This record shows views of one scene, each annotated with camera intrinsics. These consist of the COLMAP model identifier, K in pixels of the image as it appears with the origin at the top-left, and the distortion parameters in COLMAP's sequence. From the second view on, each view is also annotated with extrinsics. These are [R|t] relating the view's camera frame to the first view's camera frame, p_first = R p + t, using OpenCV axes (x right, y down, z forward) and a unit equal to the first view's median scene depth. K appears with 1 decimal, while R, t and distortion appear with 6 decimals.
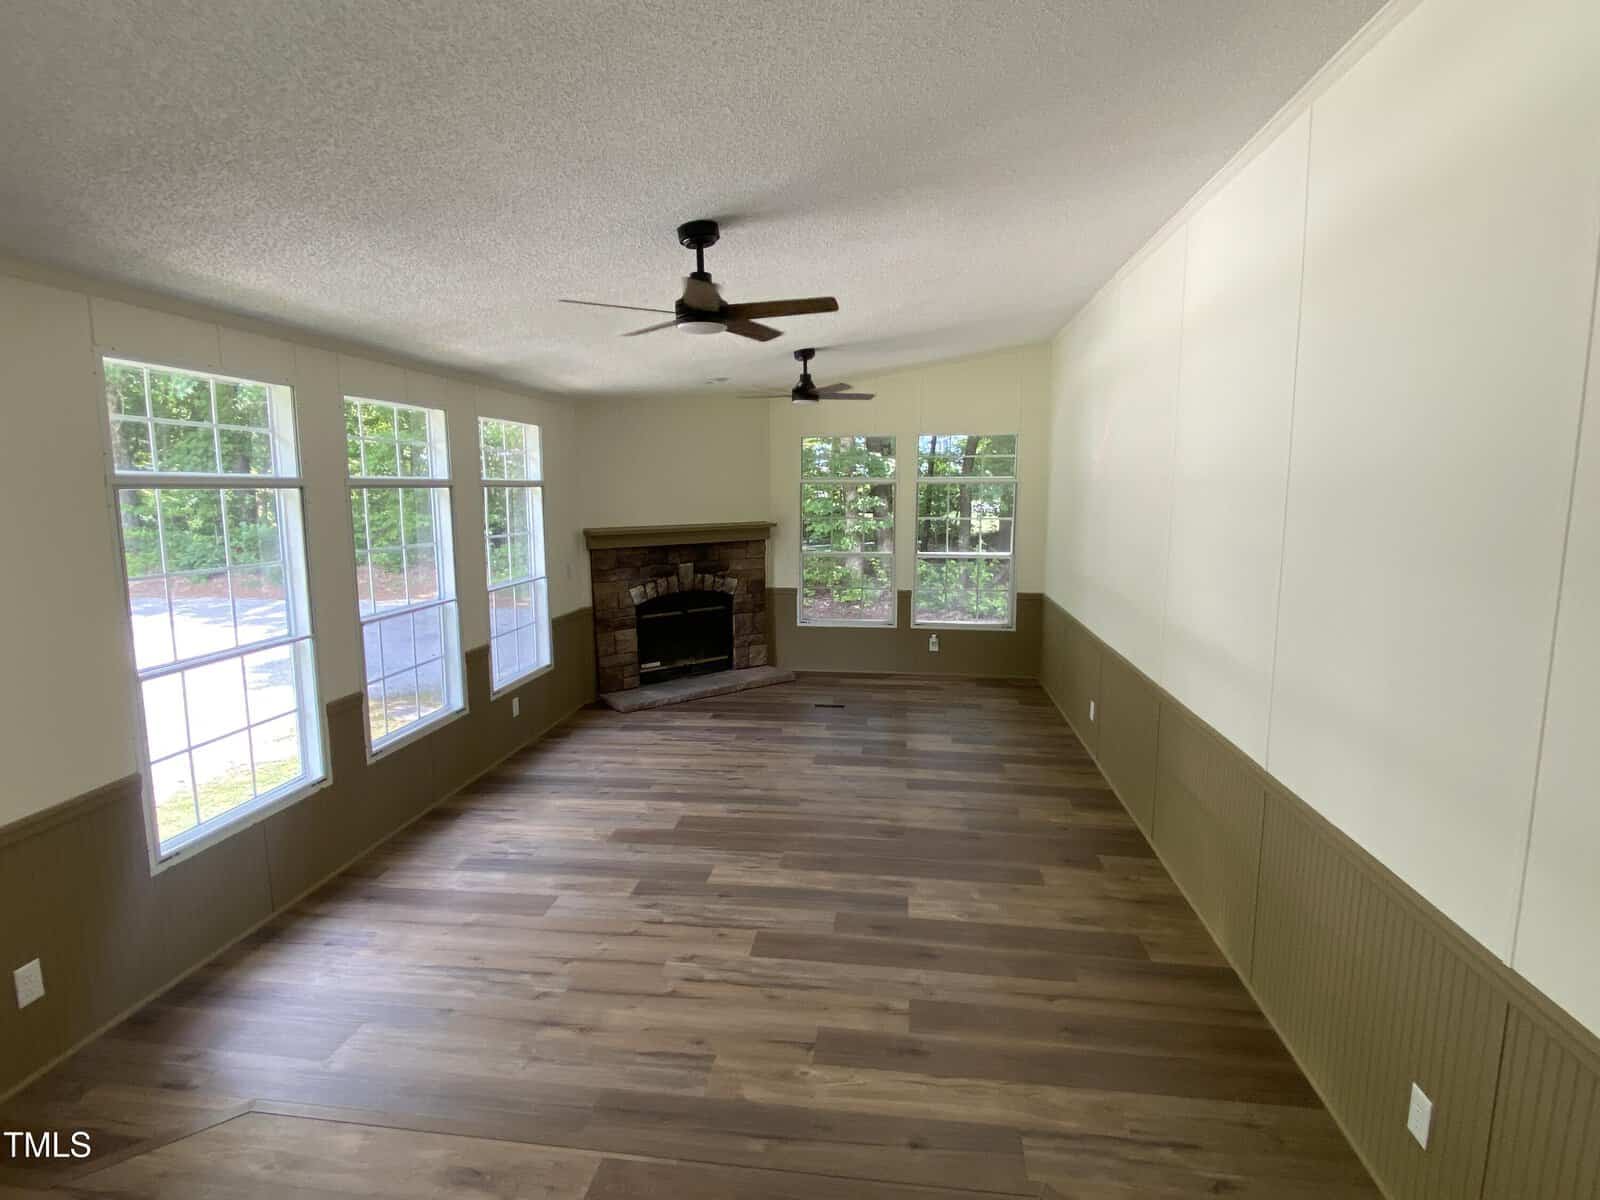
lens RADIAL K [[743.4, 0, 800.0], [0, 743.4, 600.0], [0, 0, 1]] dist [0.022080, -0.027173]
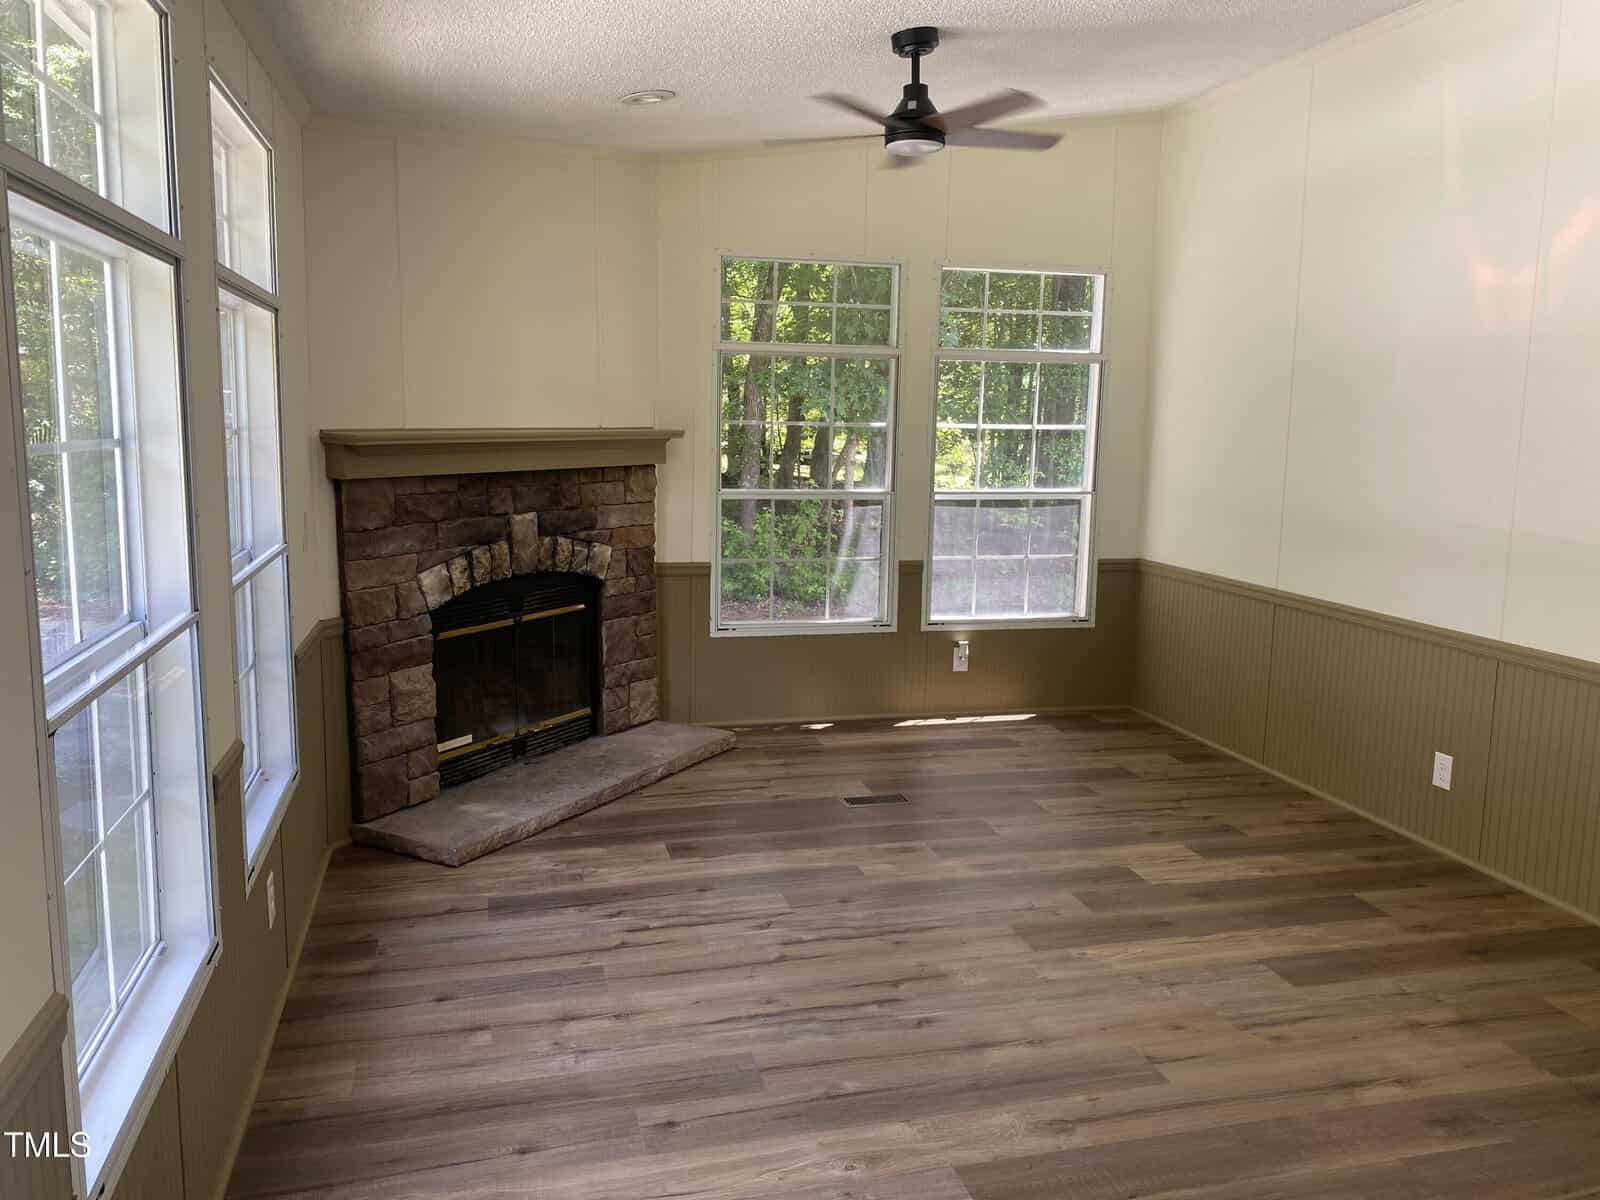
lens RADIAL K [[1138.5, 0, 711.5], [0, 1138.5, 562.5], [0, 0, 1]] dist [-0.001399, -0.006088]
pose [[0.946139, -0.030561, 0.322316, -0.287938], [0.037839, 0.999150, -0.016336, -0.003682], [-0.321542, 0.027652, 0.946491, 0.323096]]
